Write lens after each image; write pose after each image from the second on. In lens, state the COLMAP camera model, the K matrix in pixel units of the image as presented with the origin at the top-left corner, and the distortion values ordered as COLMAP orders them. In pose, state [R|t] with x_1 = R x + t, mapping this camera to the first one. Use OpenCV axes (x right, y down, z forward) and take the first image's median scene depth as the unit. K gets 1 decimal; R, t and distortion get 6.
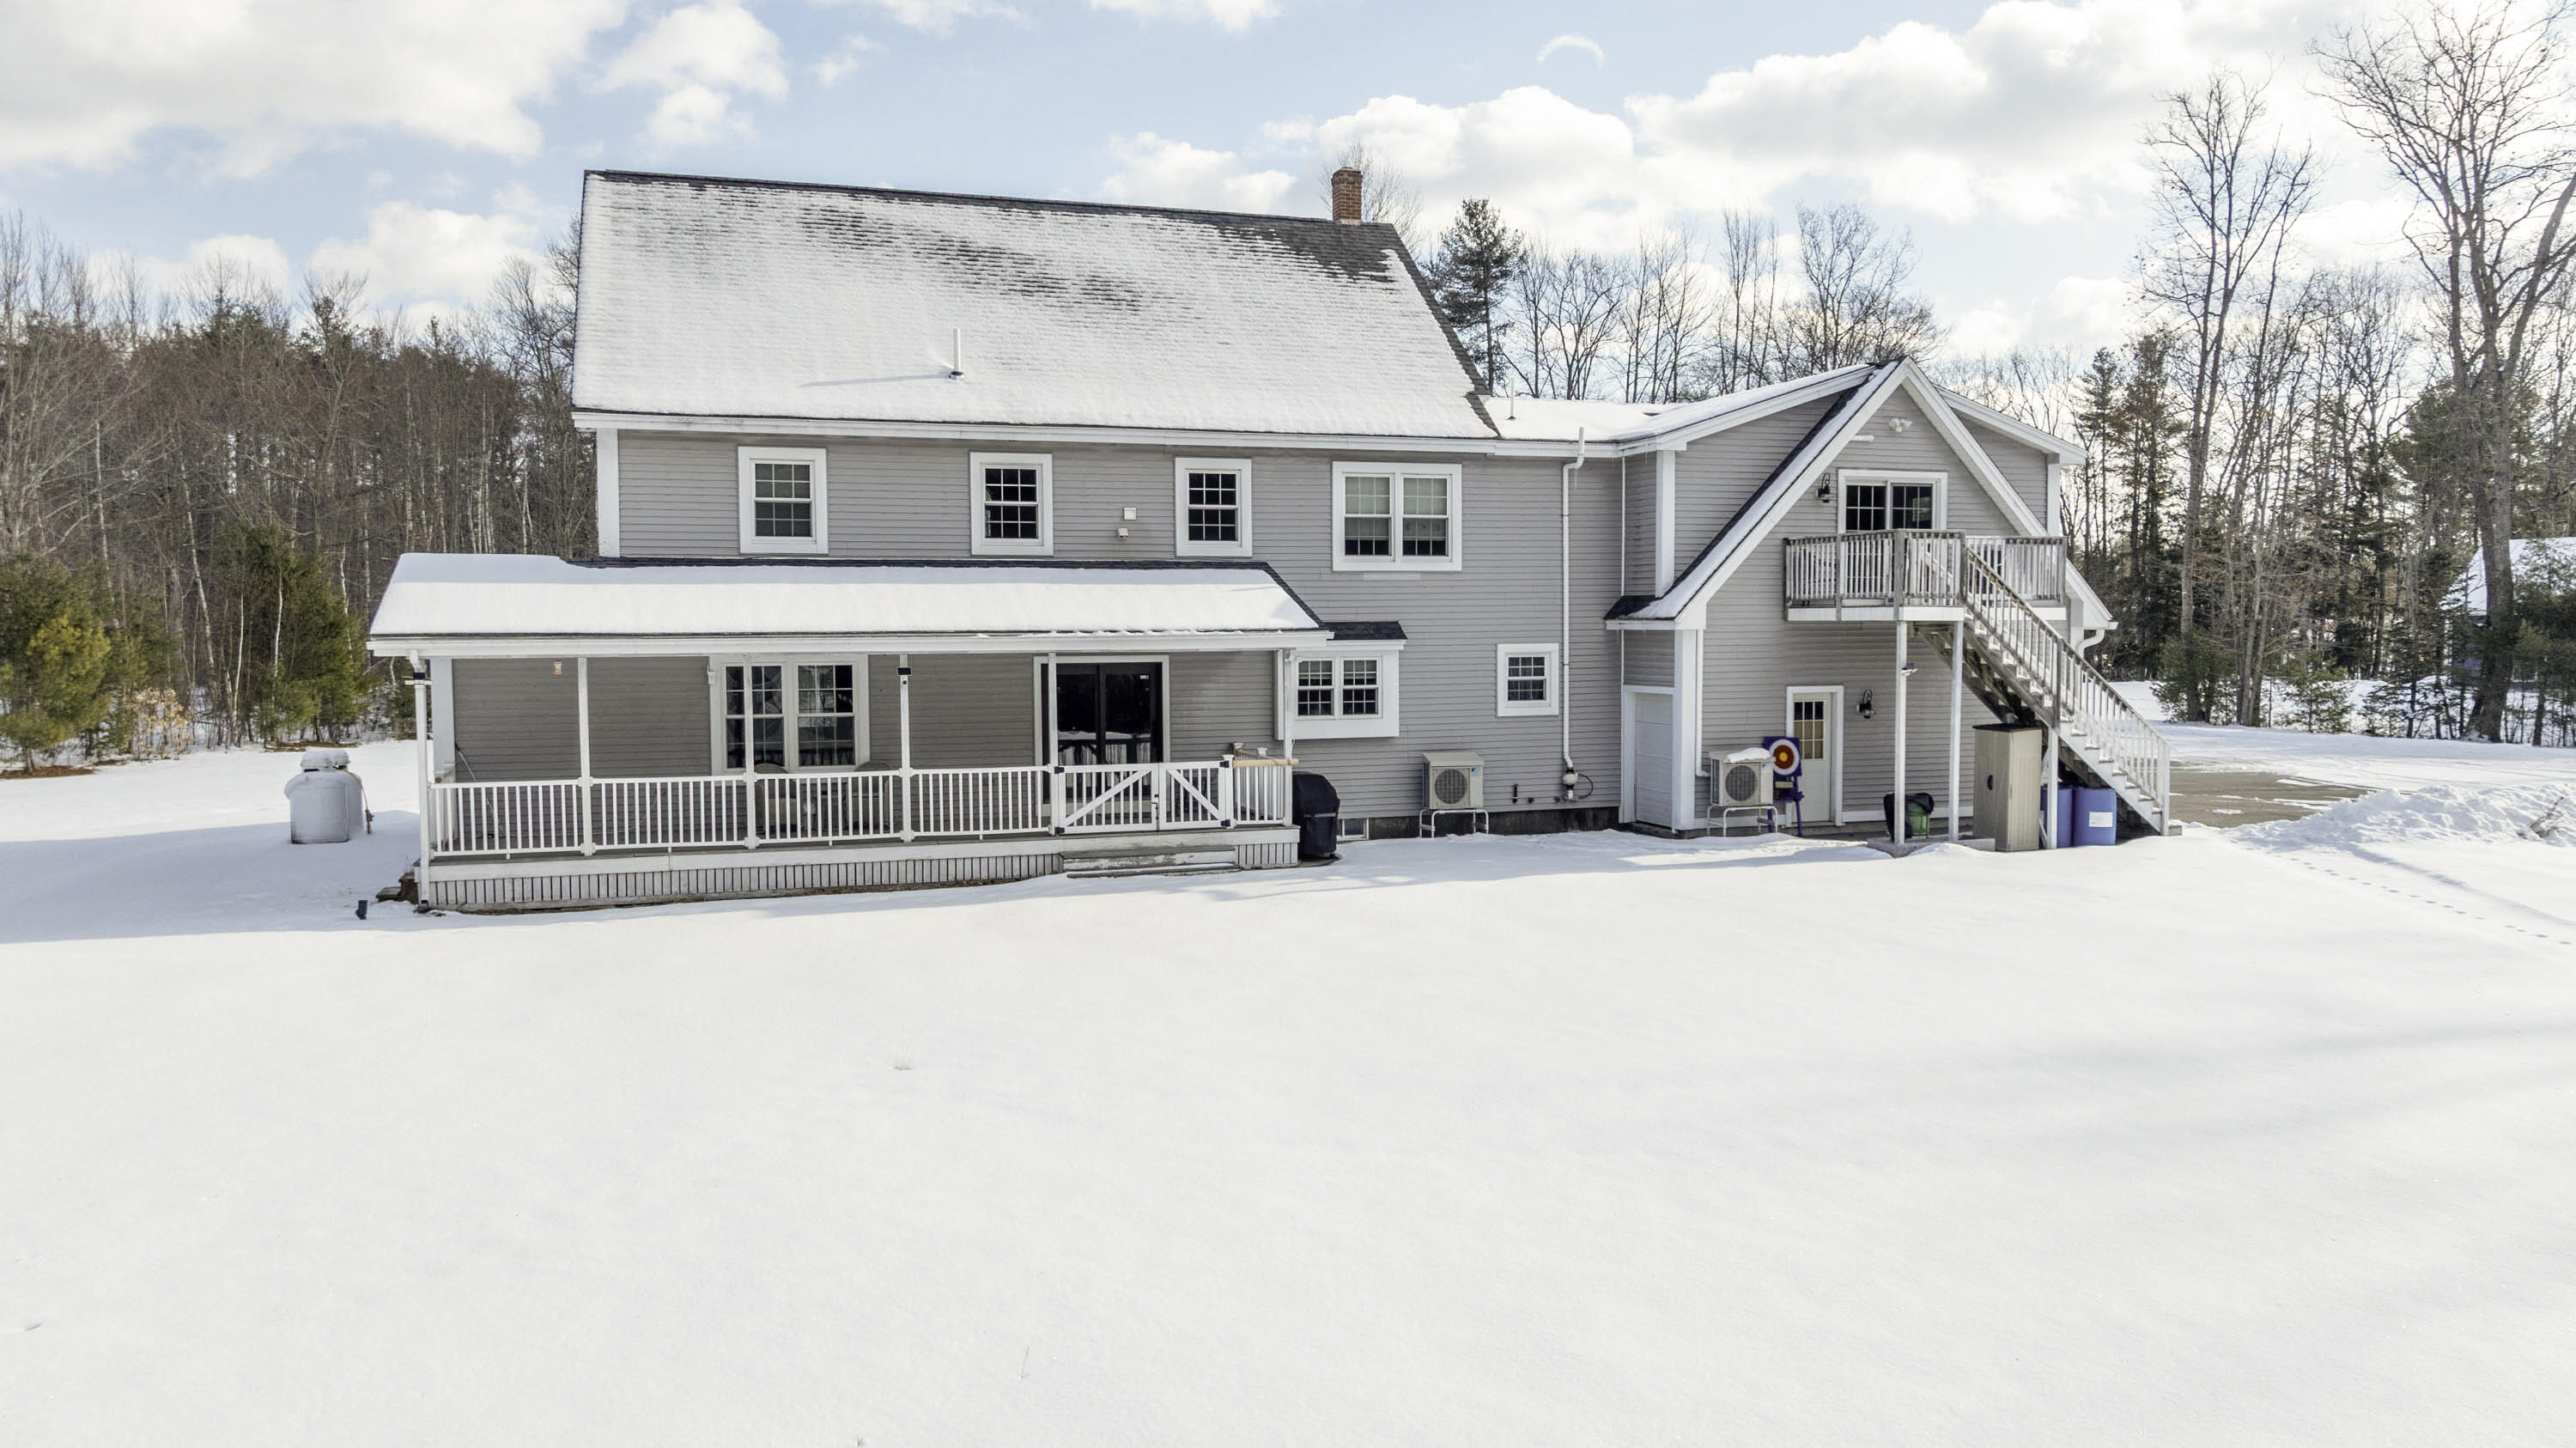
lens RADIAL K [[1786.5, 0, 1285.0], [0, 1786.5, 718.4], [0, 0, 1]] dist [0.001403, 0.001951]
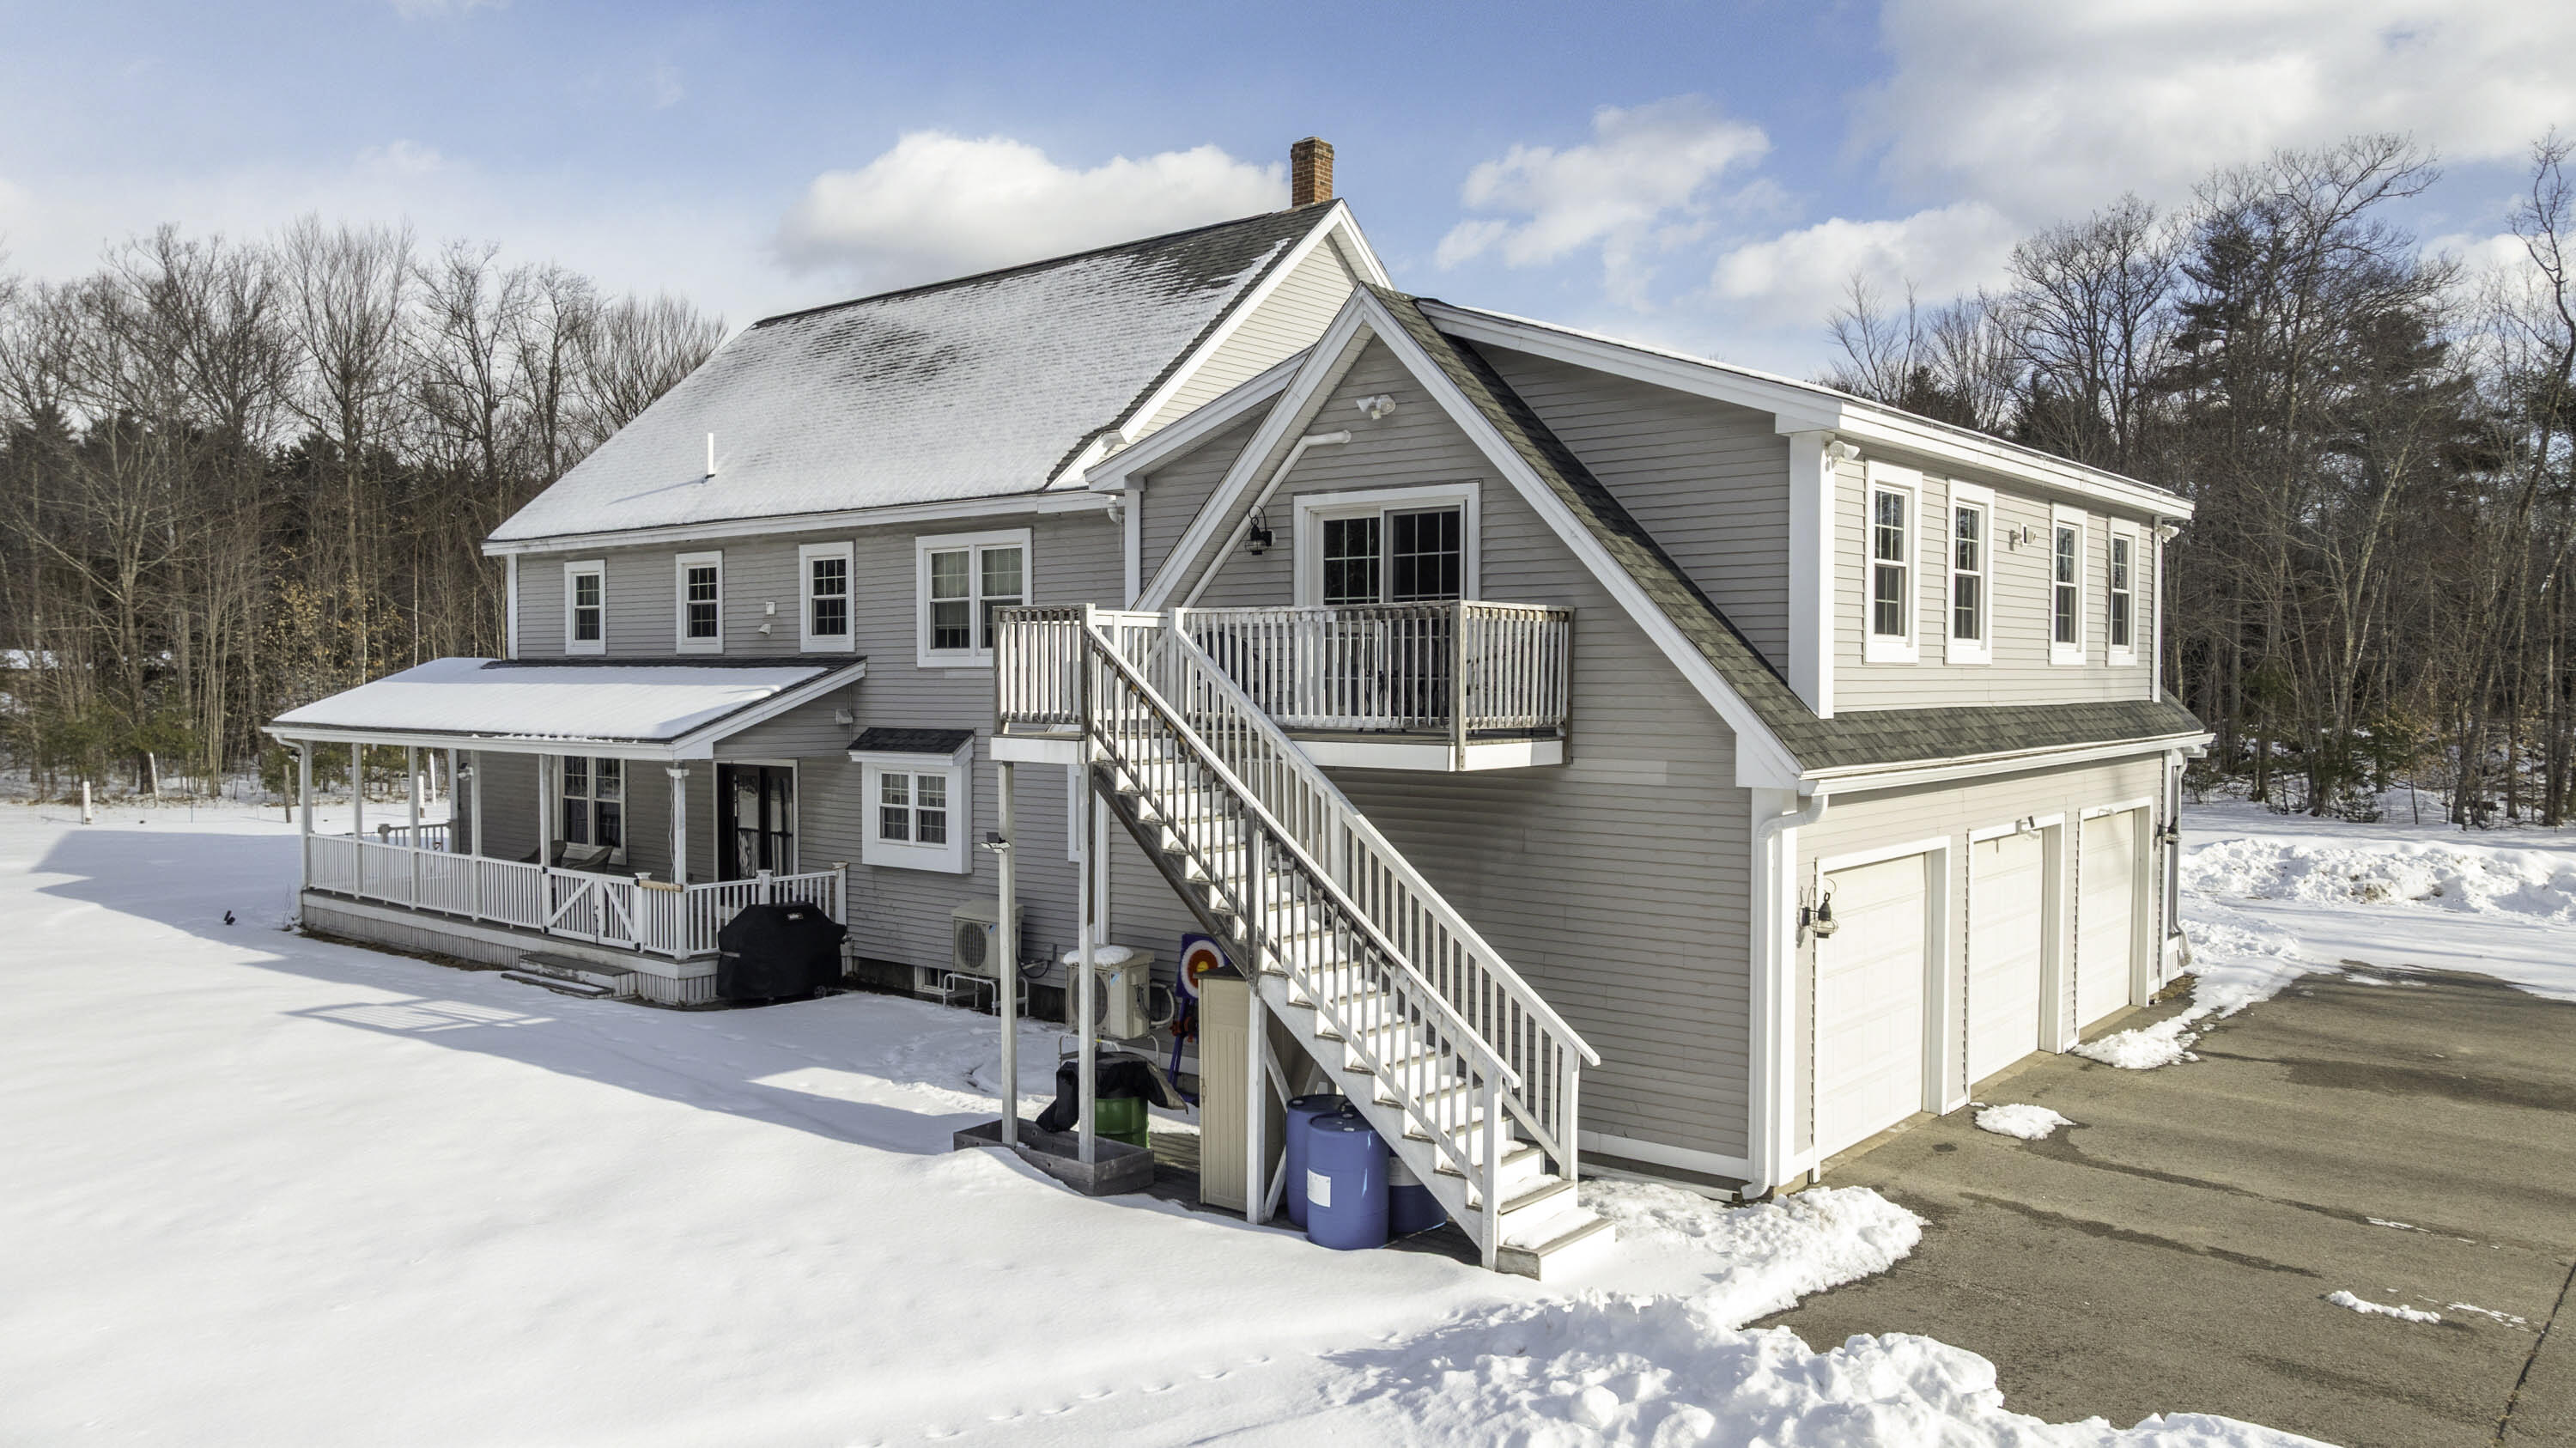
lens RADIAL K [[1786.5, 0, 1286.6], [0, 1786.5, 723.9], [0, 0, 1]] dist [0.001403, 0.001951]
pose [[0.549255, 0.028510, -0.835168, 0.924796], [-0.049587, 0.998769, 0.001483, -0.074548], [0.834182, 0.040599, 0.549993, 0.774438]]
